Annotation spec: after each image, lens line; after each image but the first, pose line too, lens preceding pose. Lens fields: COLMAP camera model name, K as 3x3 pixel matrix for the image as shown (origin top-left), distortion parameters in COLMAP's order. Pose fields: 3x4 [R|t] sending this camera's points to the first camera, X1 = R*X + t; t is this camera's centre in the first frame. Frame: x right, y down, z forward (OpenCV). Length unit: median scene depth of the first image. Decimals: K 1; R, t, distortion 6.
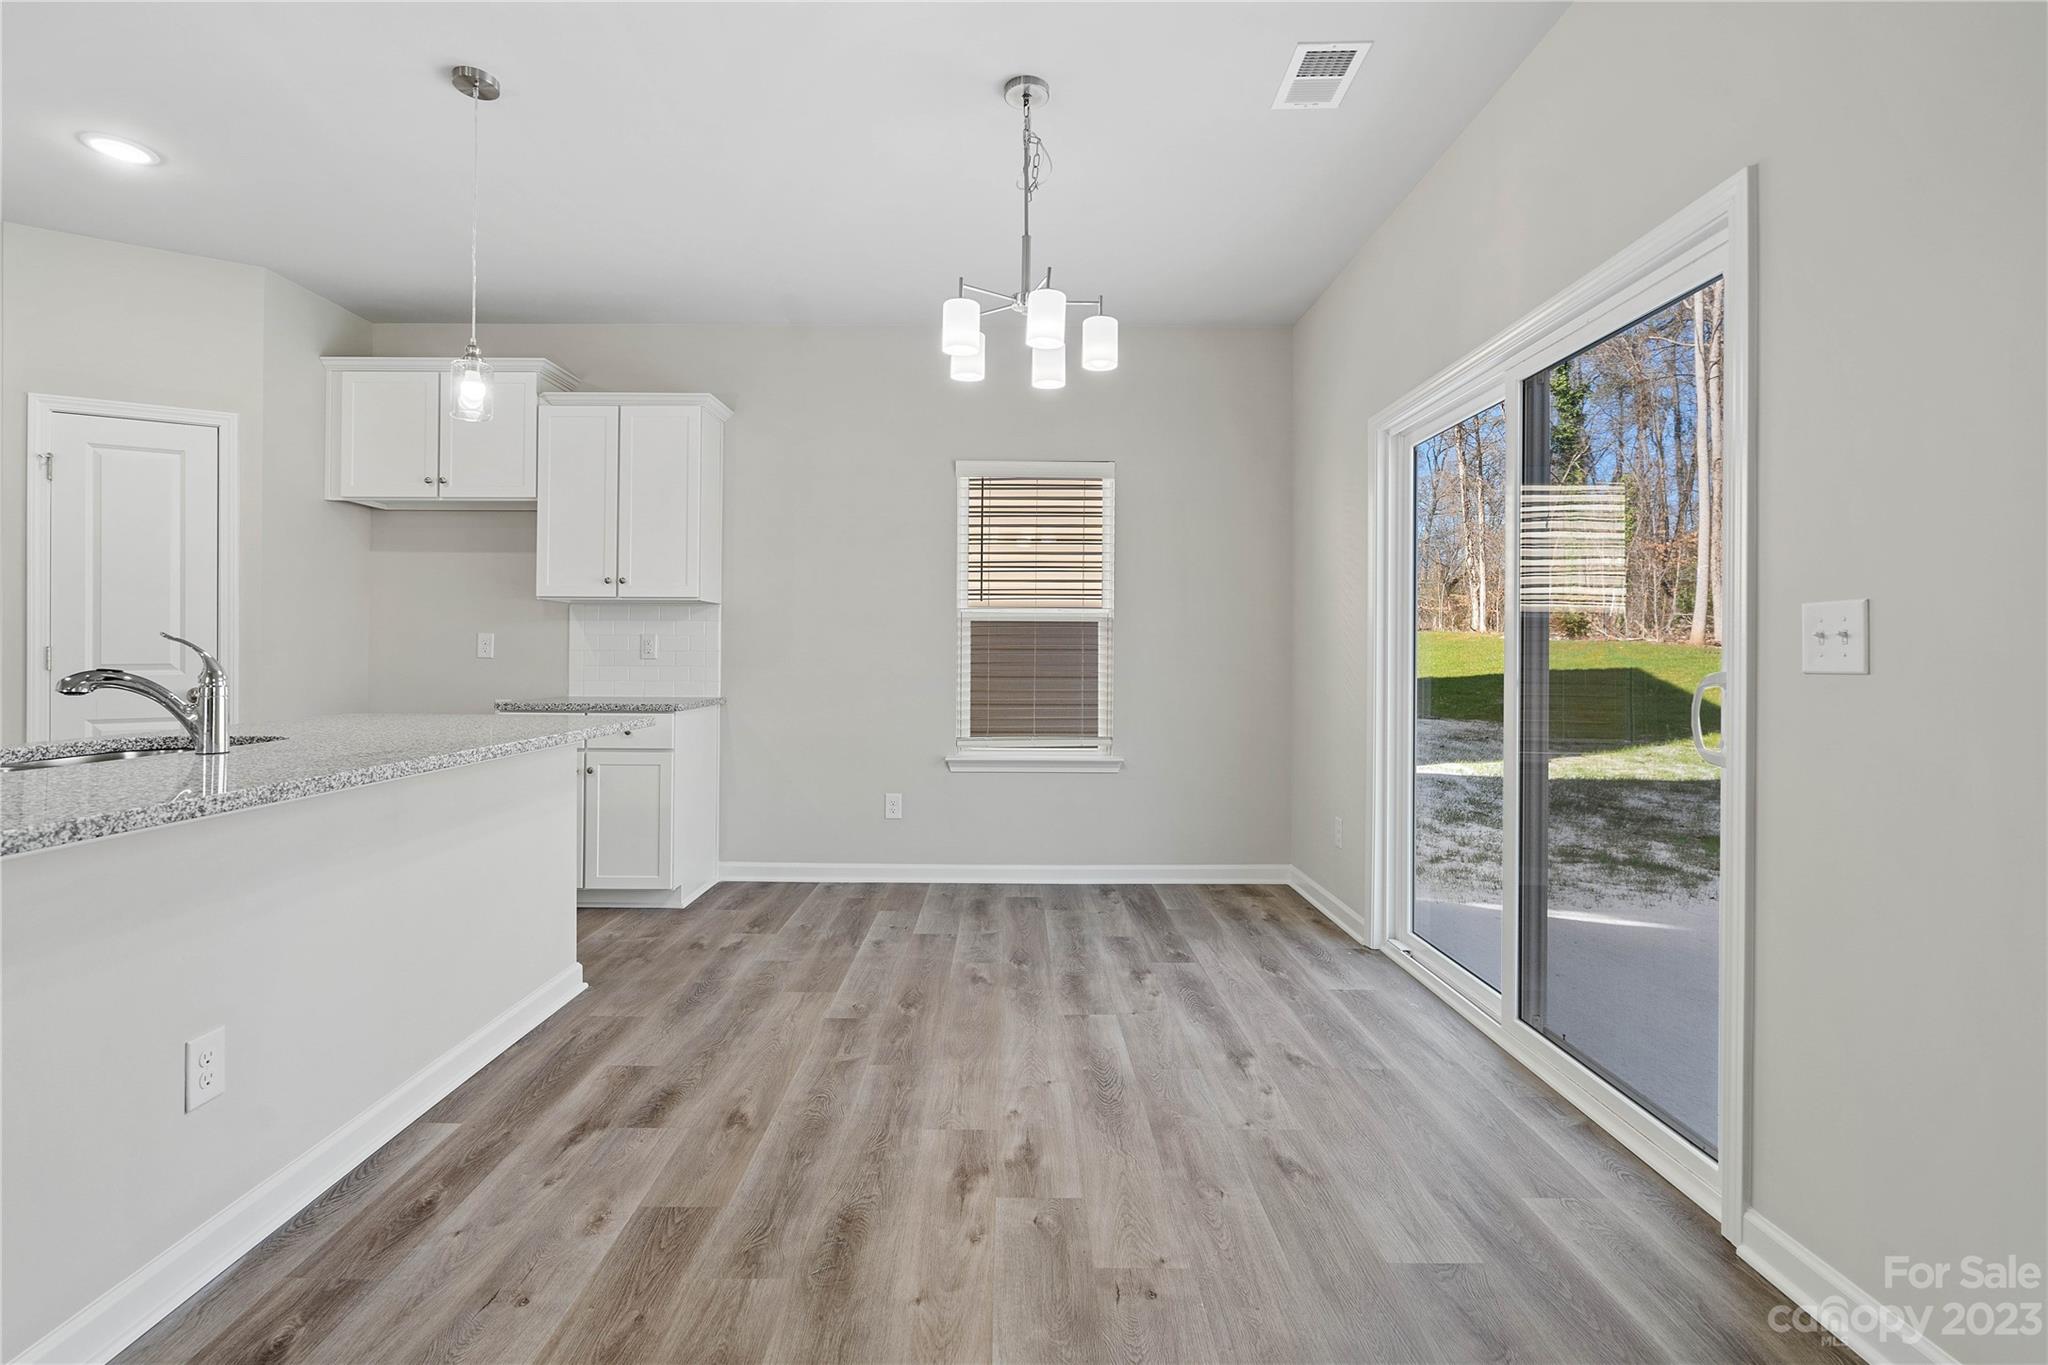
lens RADIAL K [[934.9, 0, 1009.2], [0, 934.9, 649.3], [0, 0, 1]] dist [-0.003444, 0.001529]
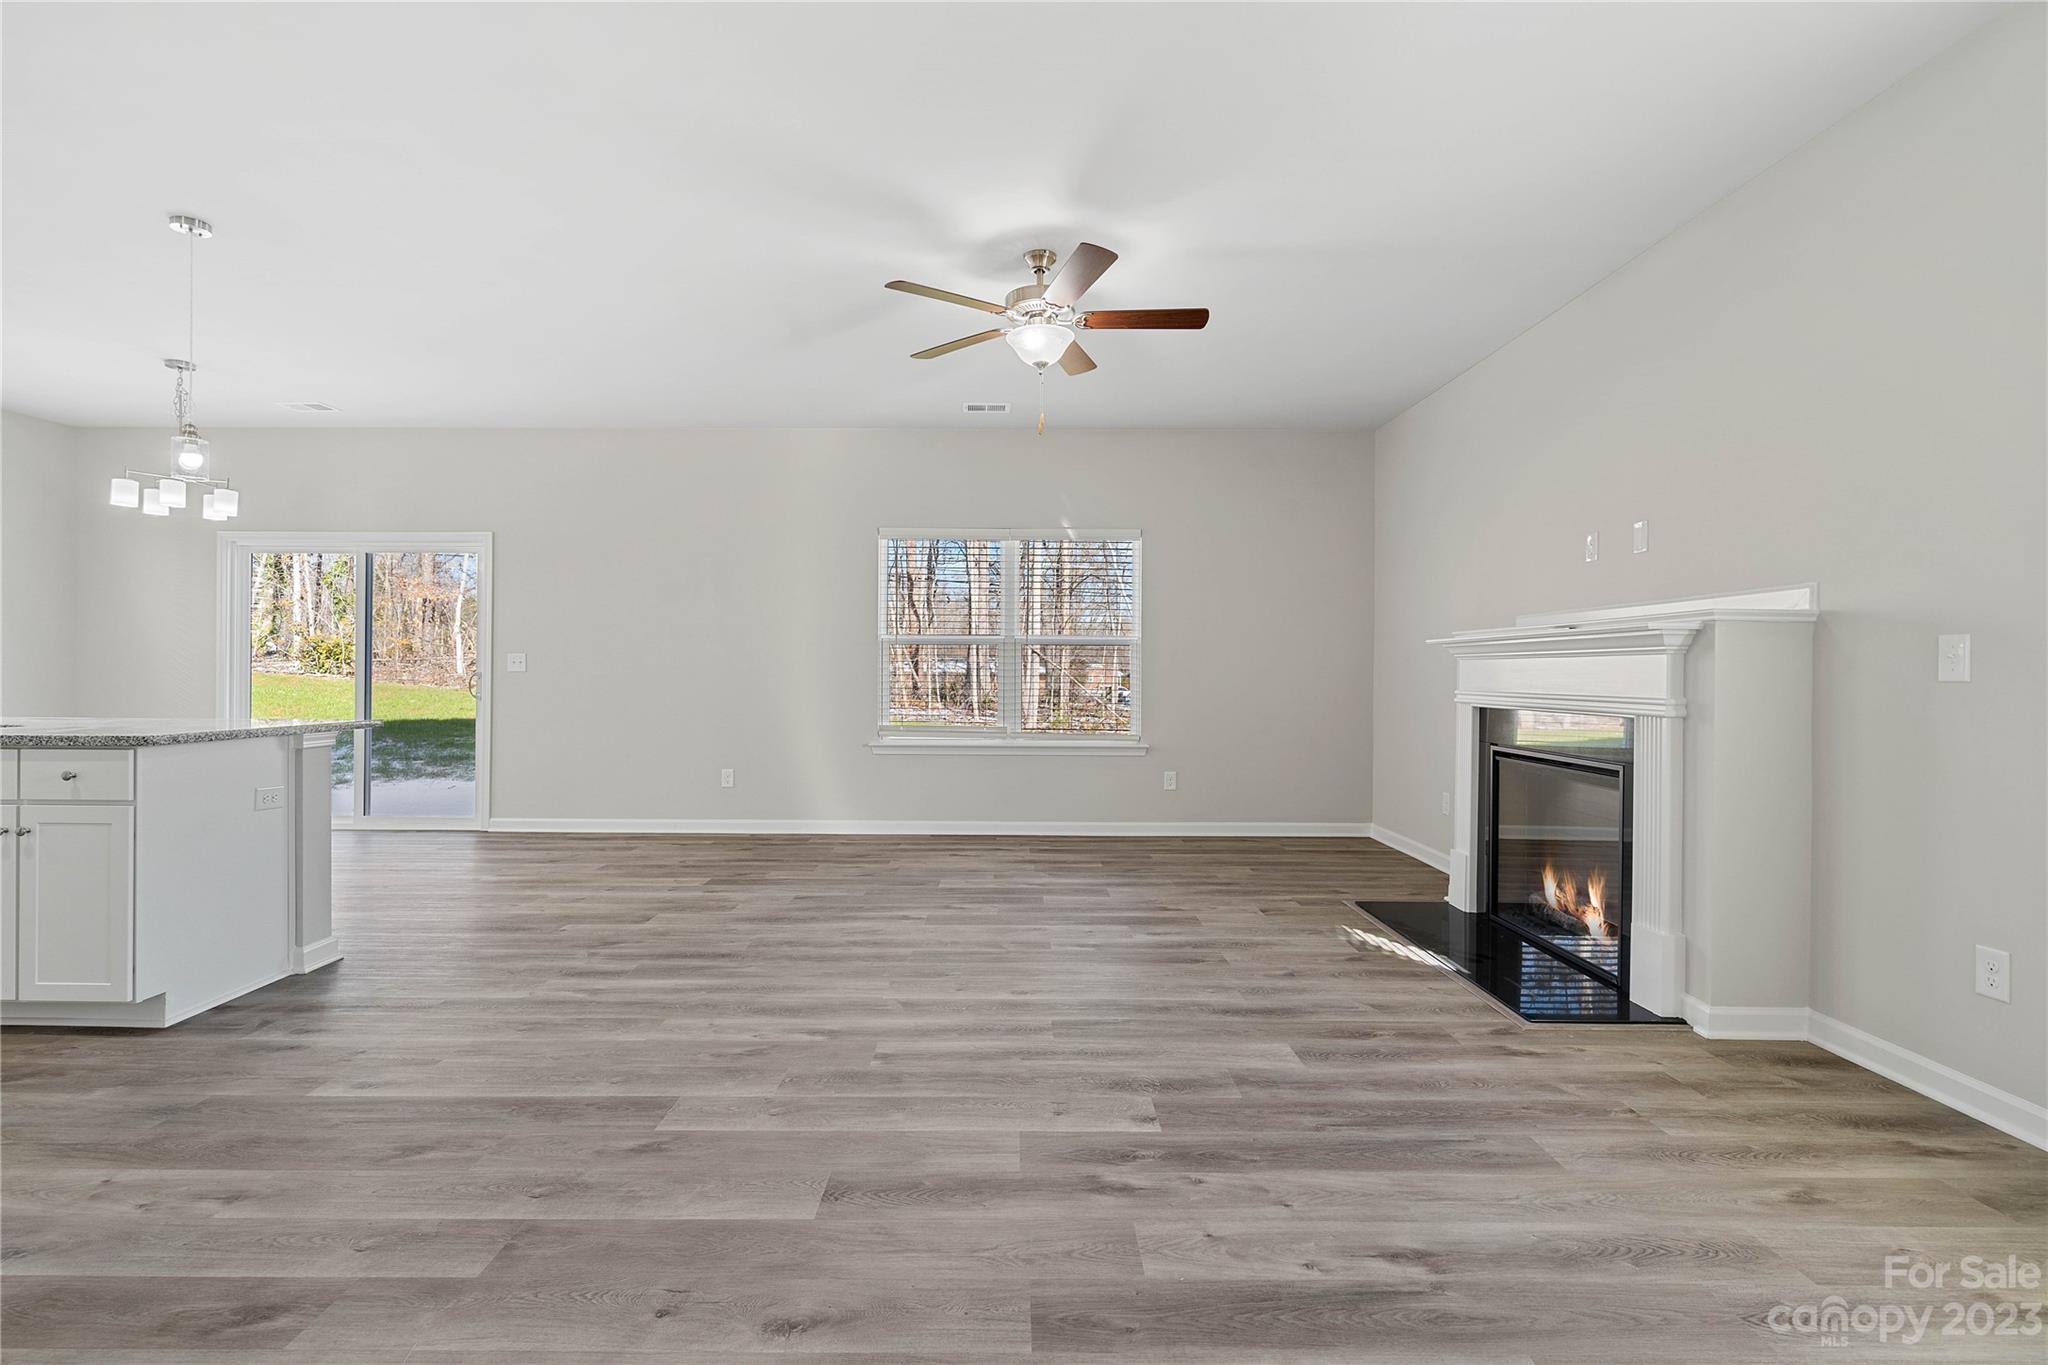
lens RADIAL K [[934.9, 0, 1009.8], [0, 934.9, 682.1], [0, 0, 1]] dist [-0.003444, 0.001529]
pose [[0.003345, -0.016687, 0.999855, -1.780179], [-0.012728, 0.999779, 0.016728, -0.013757], [-0.999913, -0.012782, 0.003132, -0.654265]]
